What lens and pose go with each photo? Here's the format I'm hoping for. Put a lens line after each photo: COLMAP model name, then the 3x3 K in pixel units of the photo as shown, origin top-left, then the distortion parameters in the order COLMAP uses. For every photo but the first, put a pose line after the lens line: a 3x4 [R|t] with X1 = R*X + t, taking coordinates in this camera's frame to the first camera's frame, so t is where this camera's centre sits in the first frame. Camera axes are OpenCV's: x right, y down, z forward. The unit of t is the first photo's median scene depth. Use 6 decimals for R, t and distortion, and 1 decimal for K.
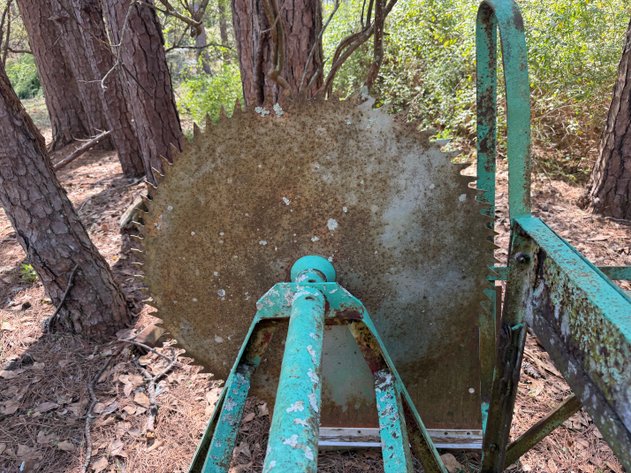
lens RADIAL K [[494.5, 0, 341.0], [0, 494.5, 235.6], [0, 0, 1]] dist [0.112106, -0.163565]
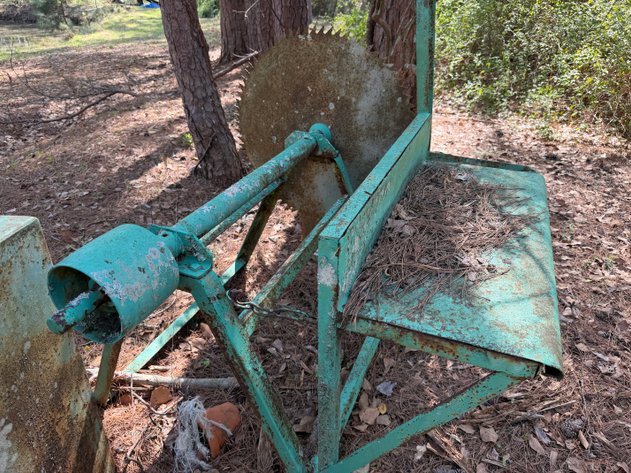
lens RADIAL K [[510.2, 0, 316.1], [0, 510.2, 251.4], [0, 0, 1]] dist [0.067237, -0.135968]
pose [[0.933165, 0.222305, -0.282461, 0.557459], [-0.185249, 0.970852, 0.152081, 0.211877], [0.308036, -0.089591, 0.947147, -0.824107]]
